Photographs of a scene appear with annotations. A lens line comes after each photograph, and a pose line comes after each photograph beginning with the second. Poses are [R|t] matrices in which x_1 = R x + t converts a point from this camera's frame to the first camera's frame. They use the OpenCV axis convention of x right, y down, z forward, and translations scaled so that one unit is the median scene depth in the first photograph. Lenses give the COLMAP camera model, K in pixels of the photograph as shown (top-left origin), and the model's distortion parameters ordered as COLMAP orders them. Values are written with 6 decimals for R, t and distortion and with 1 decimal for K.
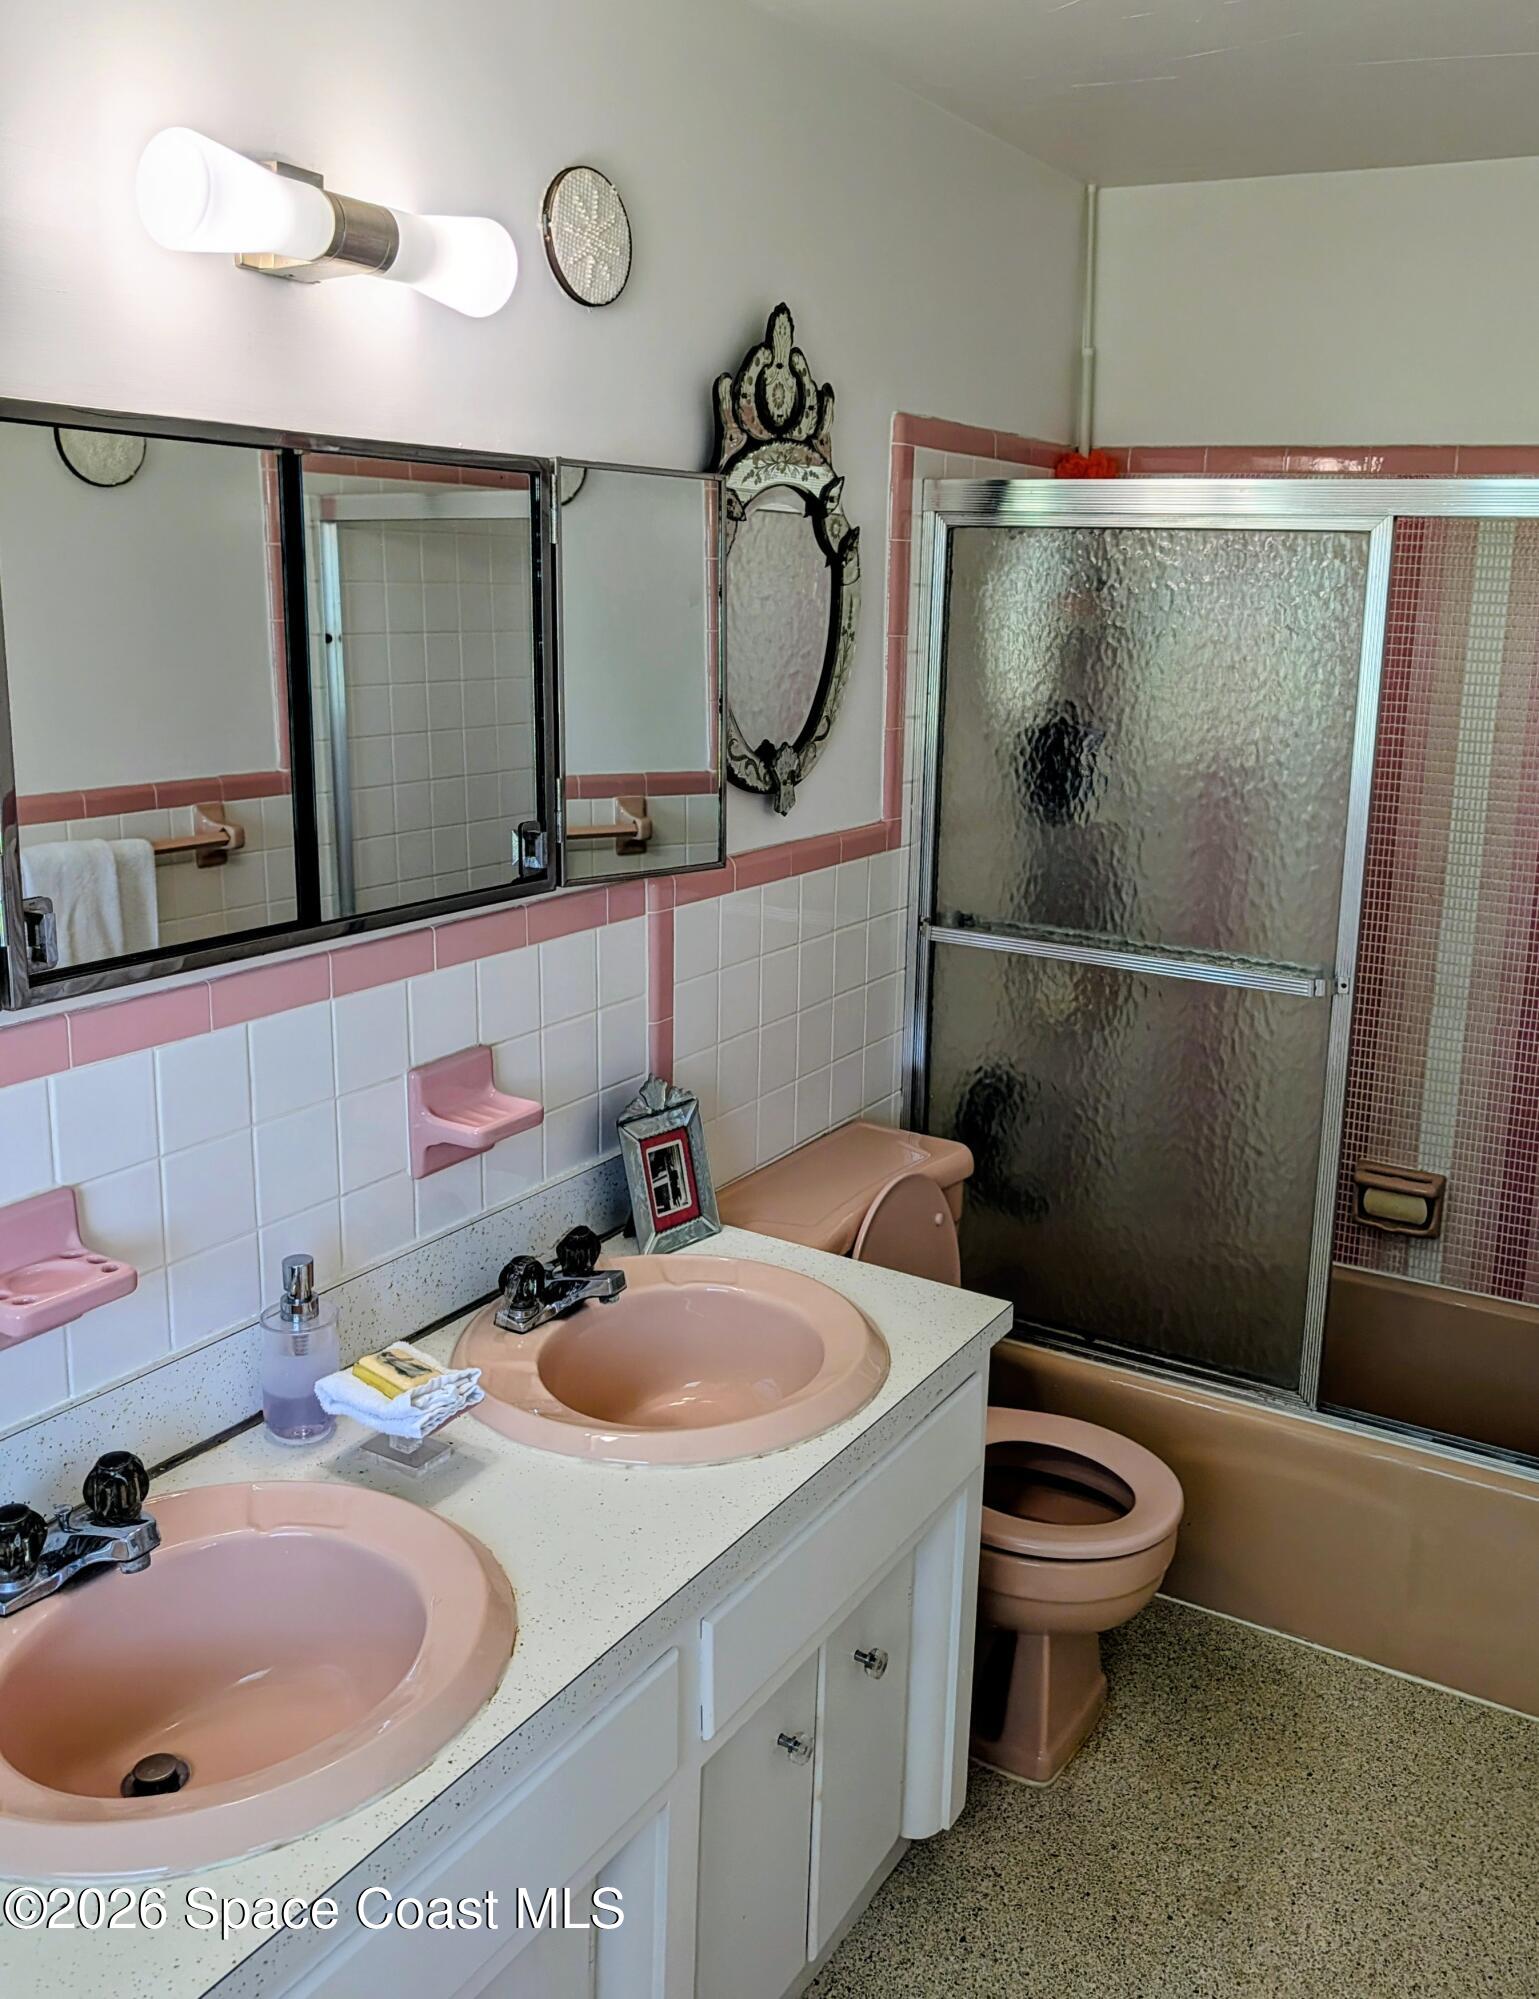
lens RADIAL K [[1769.5, 0, 769.5], [0, 1769.5, 999.5], [0, 0, 1]] dist [0.000044, 0.000773]
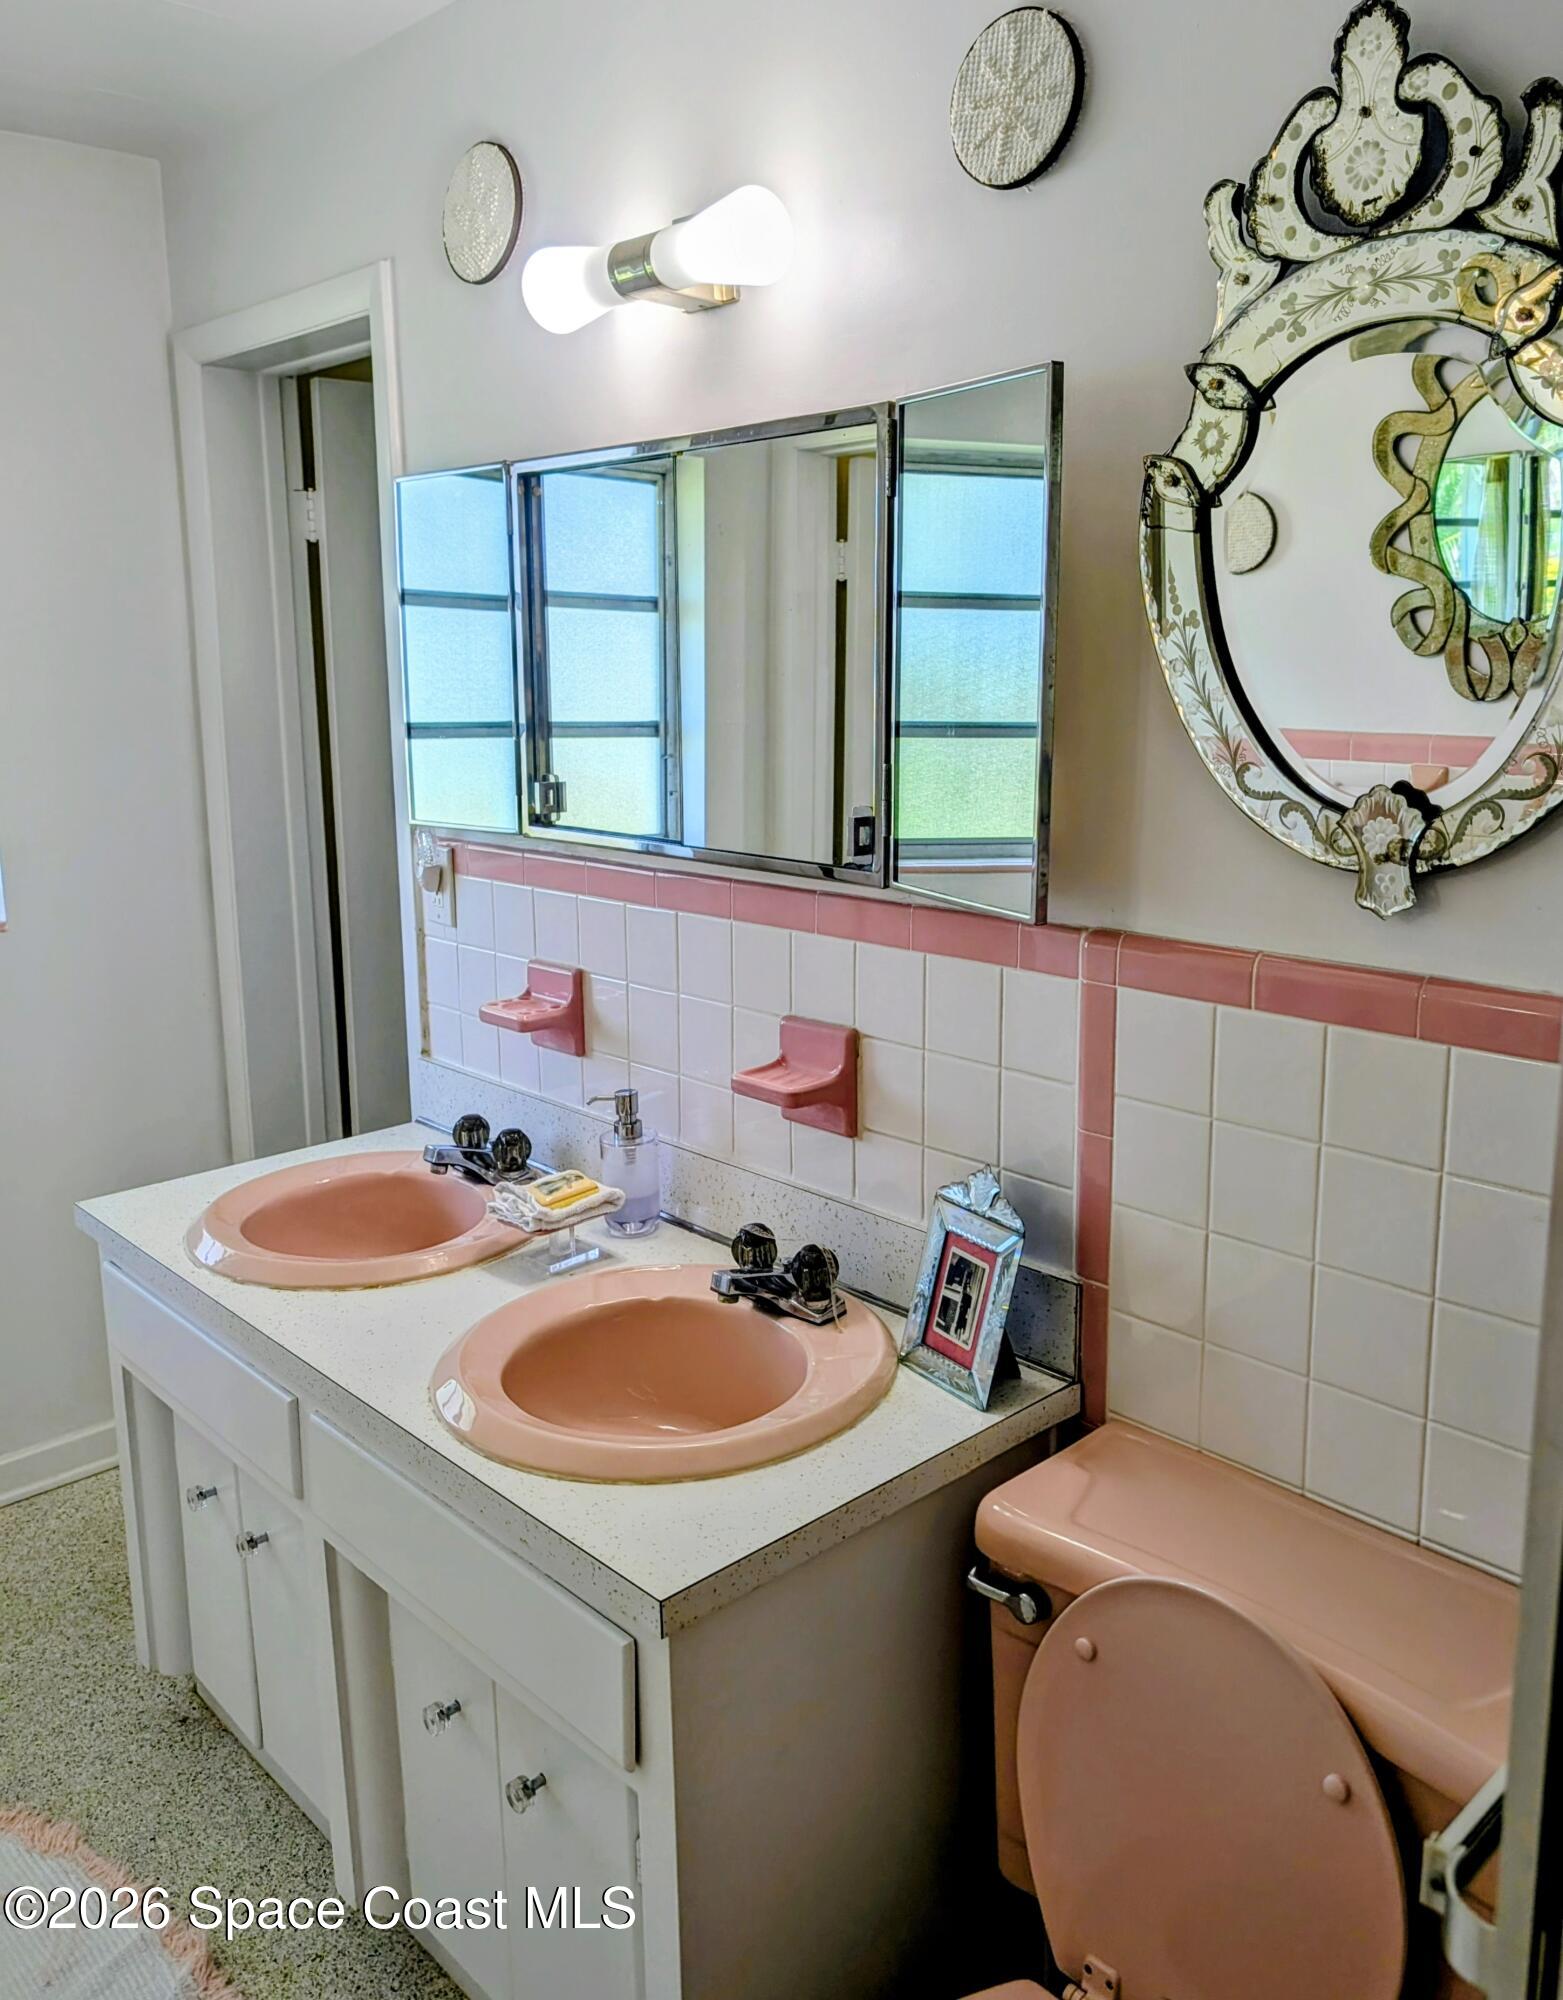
lens RADIAL K [[1565.6, 0, 782.2], [0, 1565.6, 953.2], [0, 0, 1]] dist [-0.001015, -0.002093]
pose [[-0.286032, 0.166532, -0.943638, 0.572218], [-0.220004, 0.947061, 0.233823, -0.180489], [0.932622, 0.274485, -0.234252, 1.016862]]
